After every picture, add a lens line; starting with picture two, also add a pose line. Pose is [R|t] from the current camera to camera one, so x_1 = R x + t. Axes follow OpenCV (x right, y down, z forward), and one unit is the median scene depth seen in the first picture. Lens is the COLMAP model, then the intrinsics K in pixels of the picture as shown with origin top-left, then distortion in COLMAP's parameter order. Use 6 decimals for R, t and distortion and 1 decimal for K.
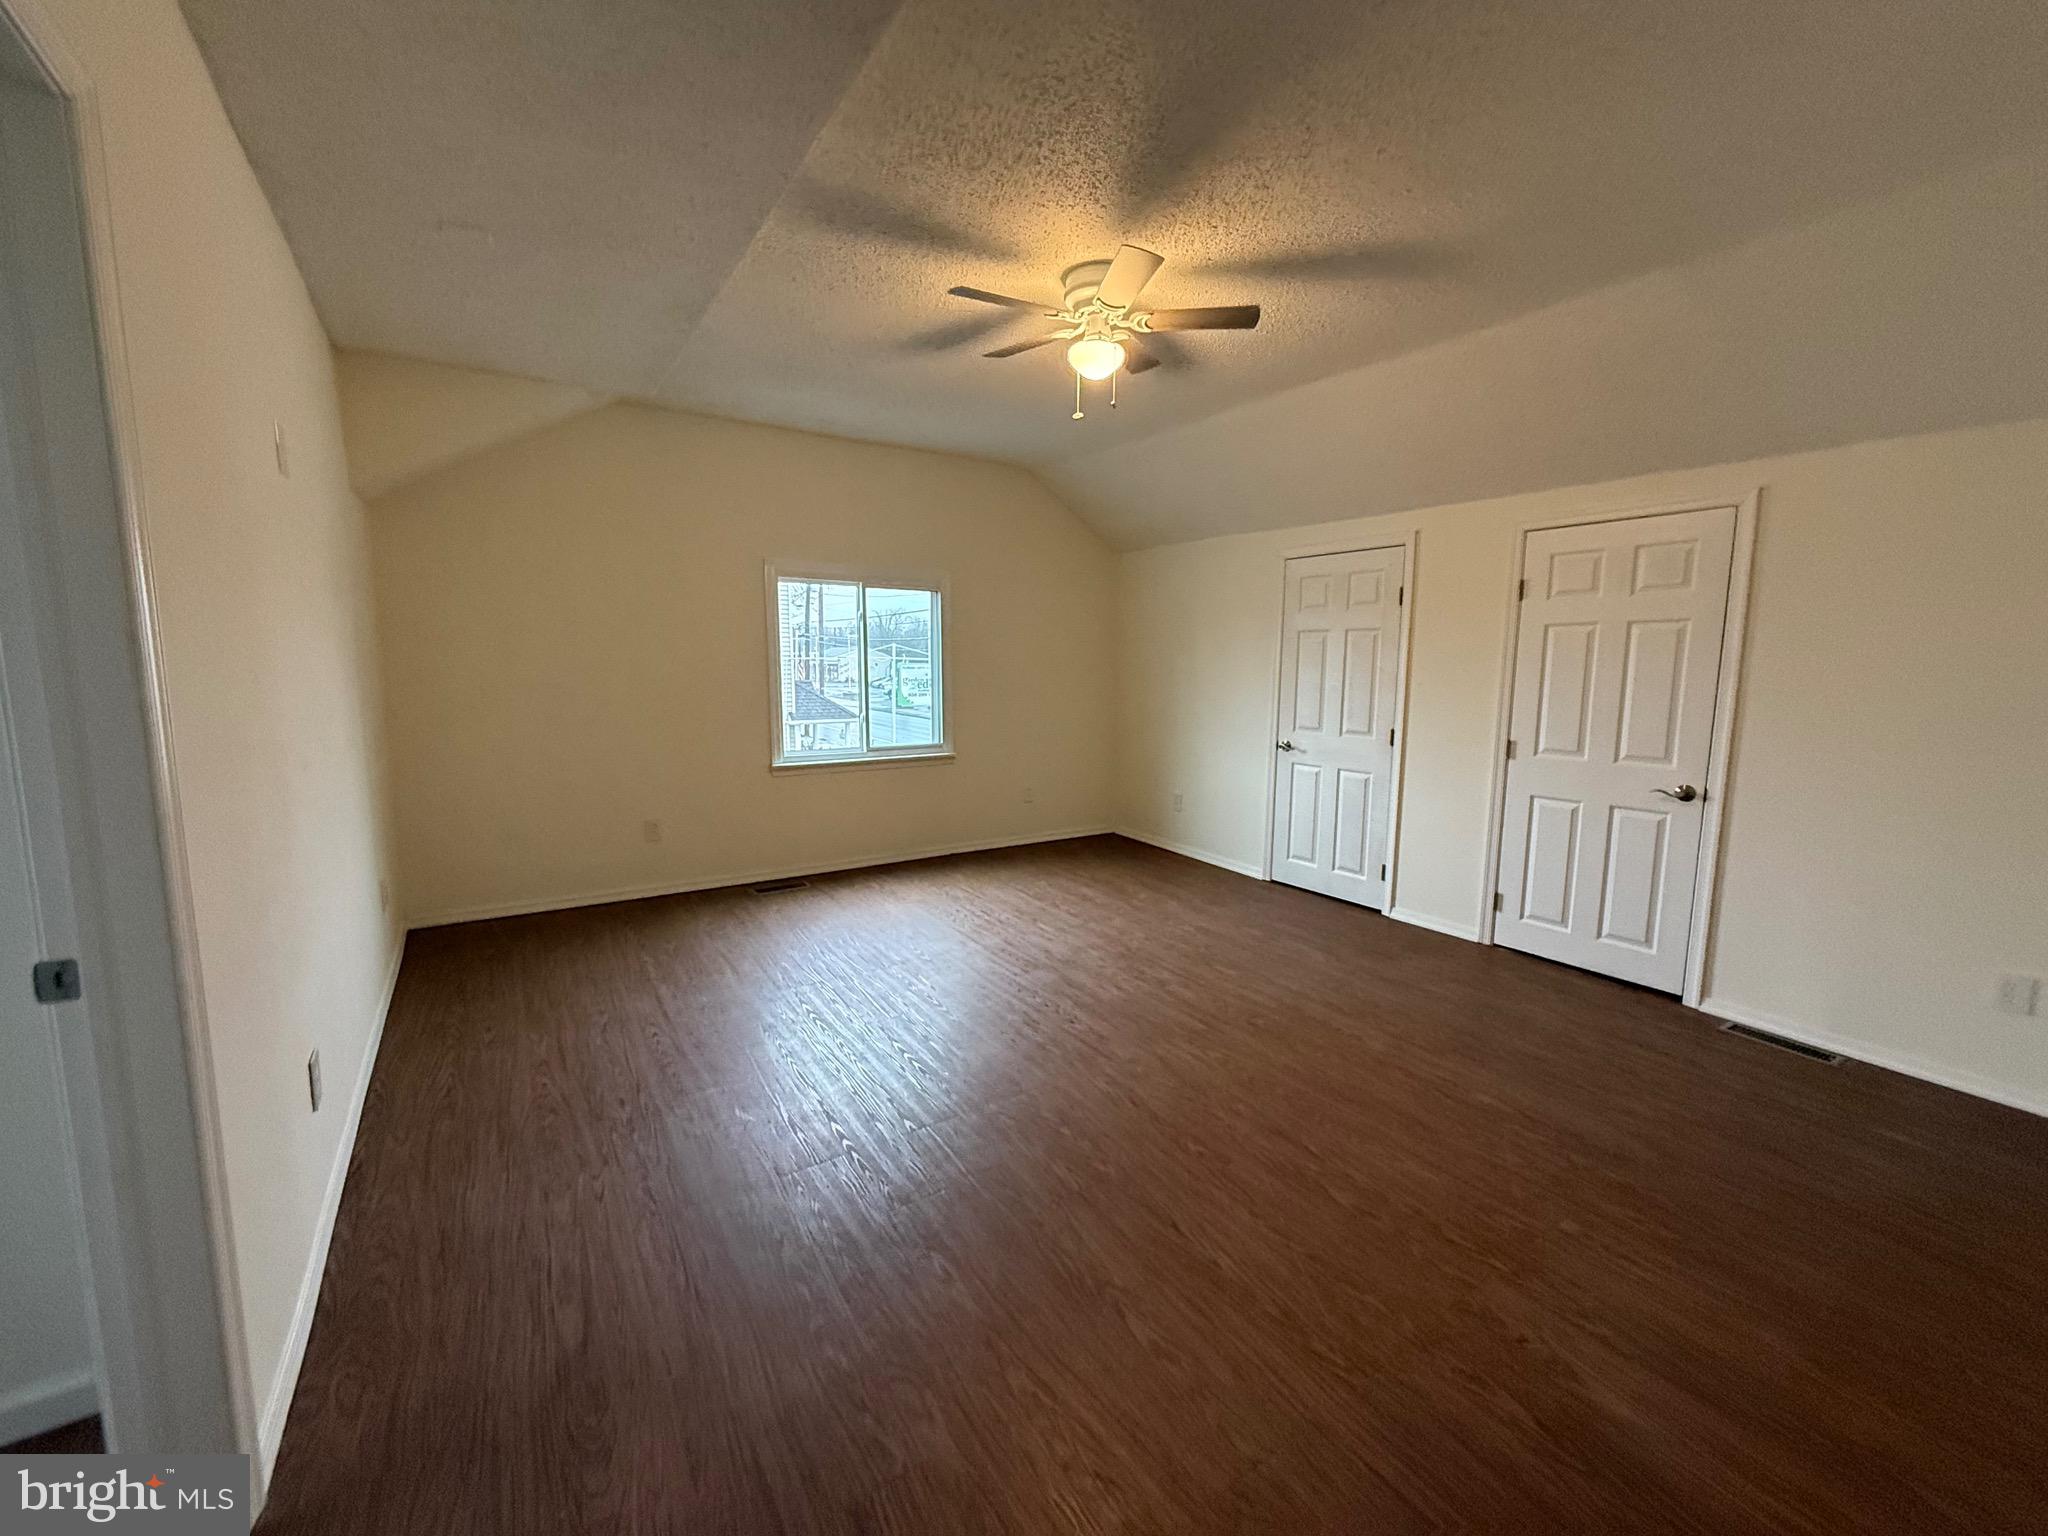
lens RADIAL K [[815.7, 0, 1029.2], [0, 815.7, 763.1], [0, 0, 1]] dist [-0.000004, 0.000651]
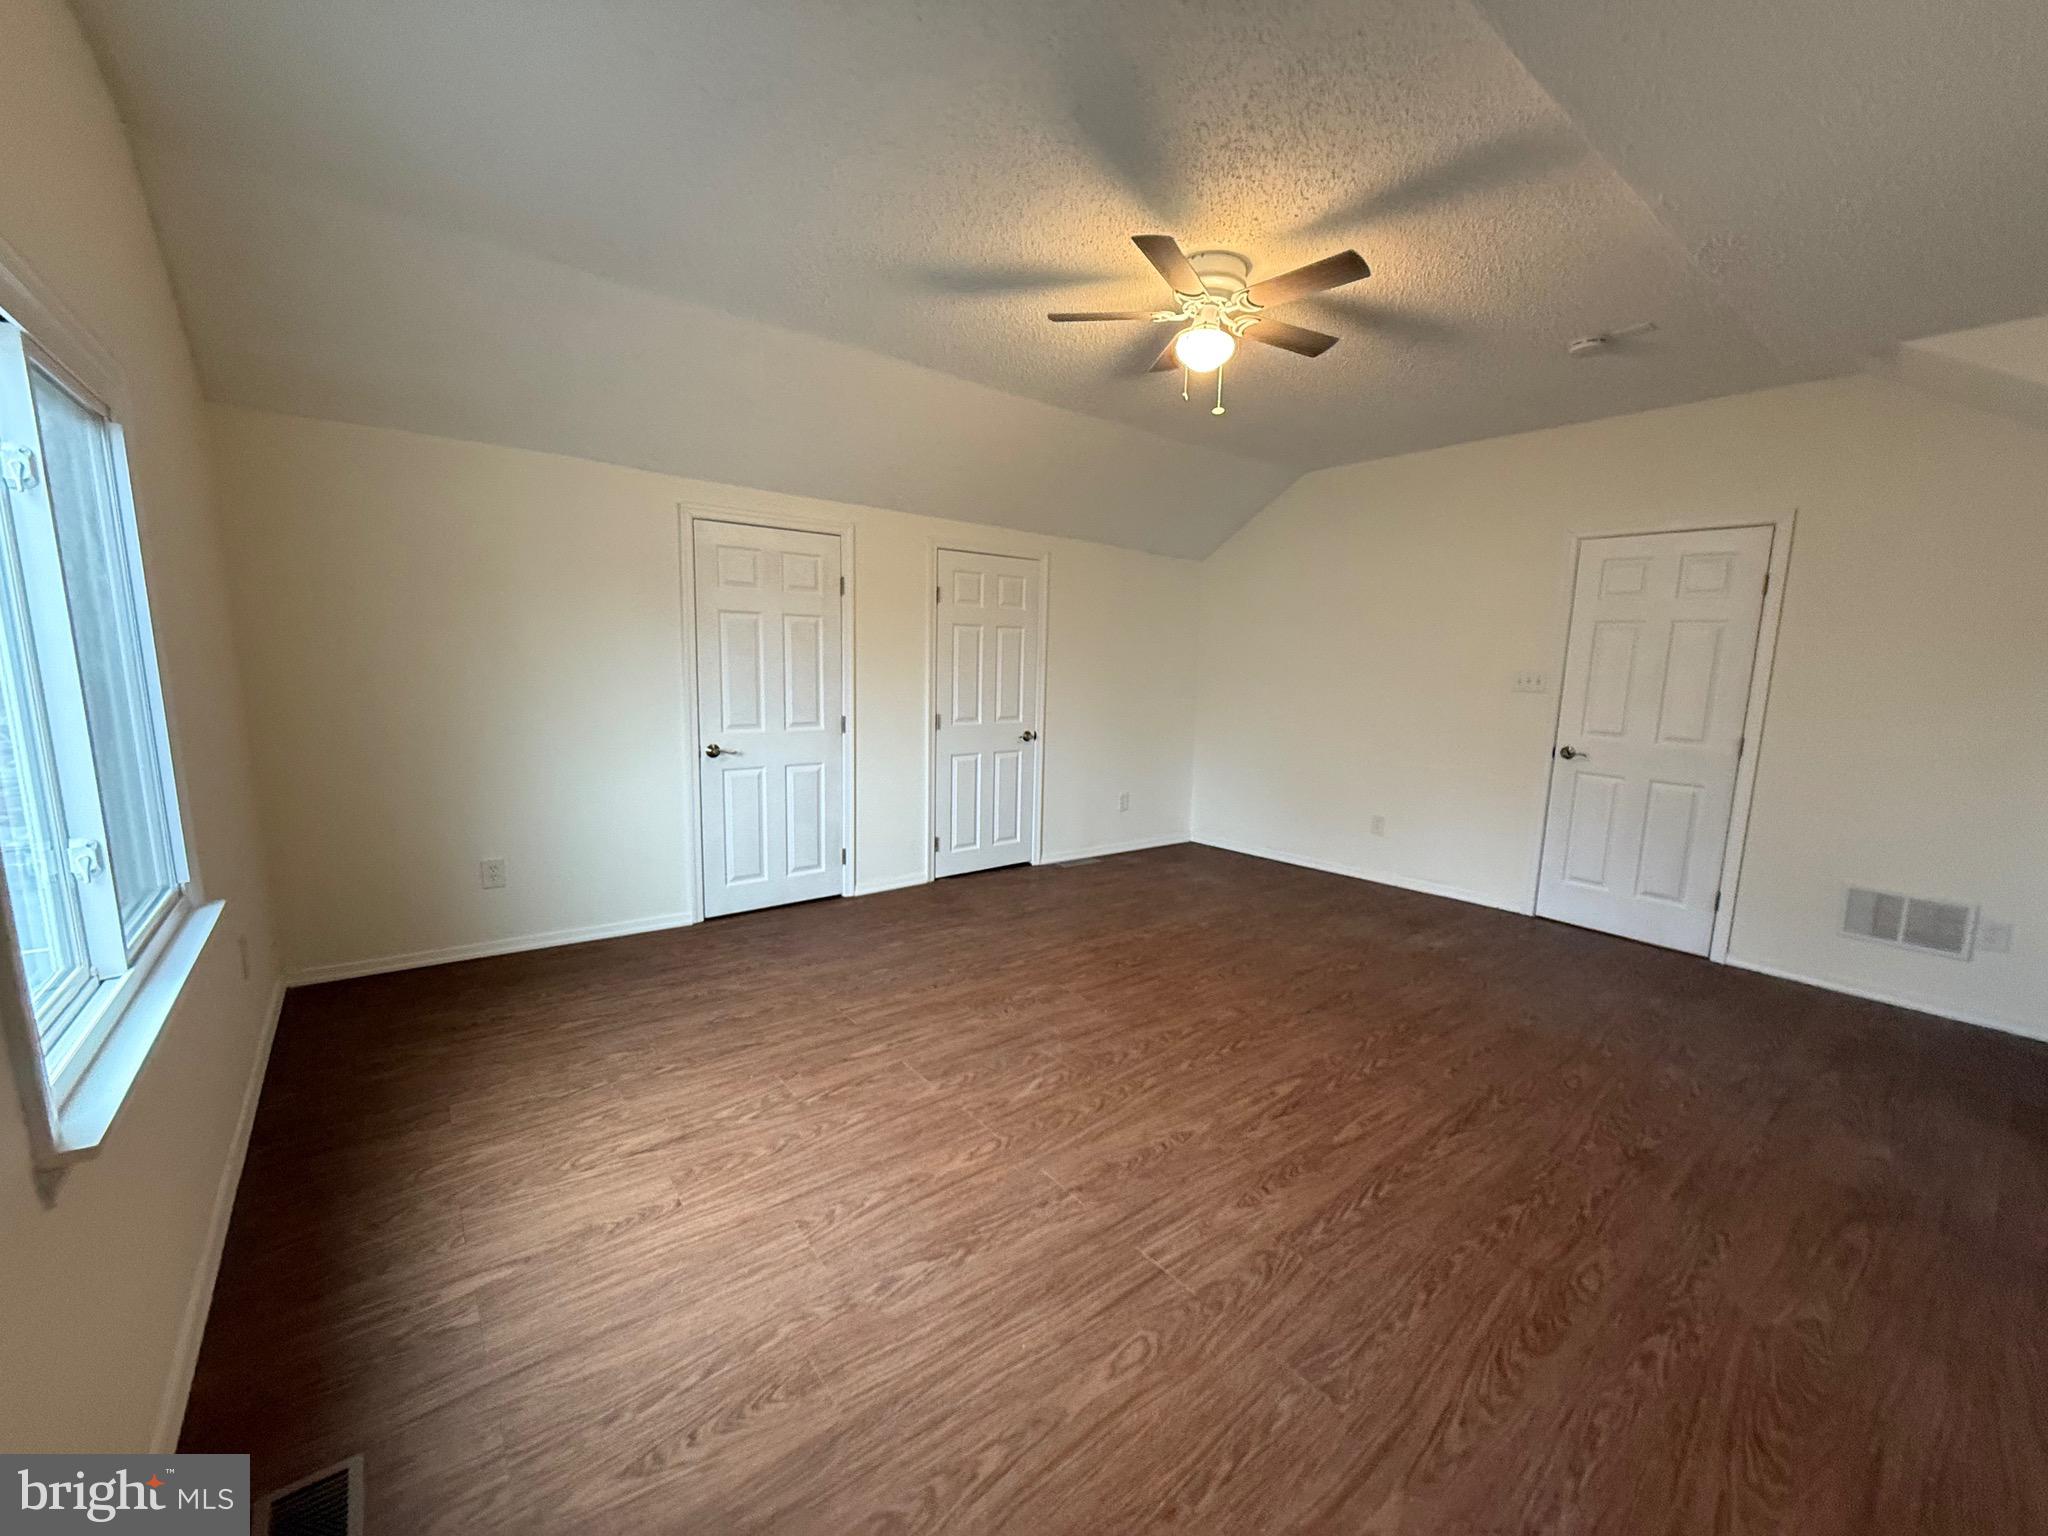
lens RADIAL K [[815.7, 0, 1029.2], [0, 815.7, 763.1], [0, 0, 1]] dist [-0.000004, 0.000651]
pose [[-0.092909, -0.142384, 0.985441, -0.650292], [0.096098, 0.983819, 0.151210, -0.127281], [-0.991026, 0.108748, -0.077723, 0.939626]]
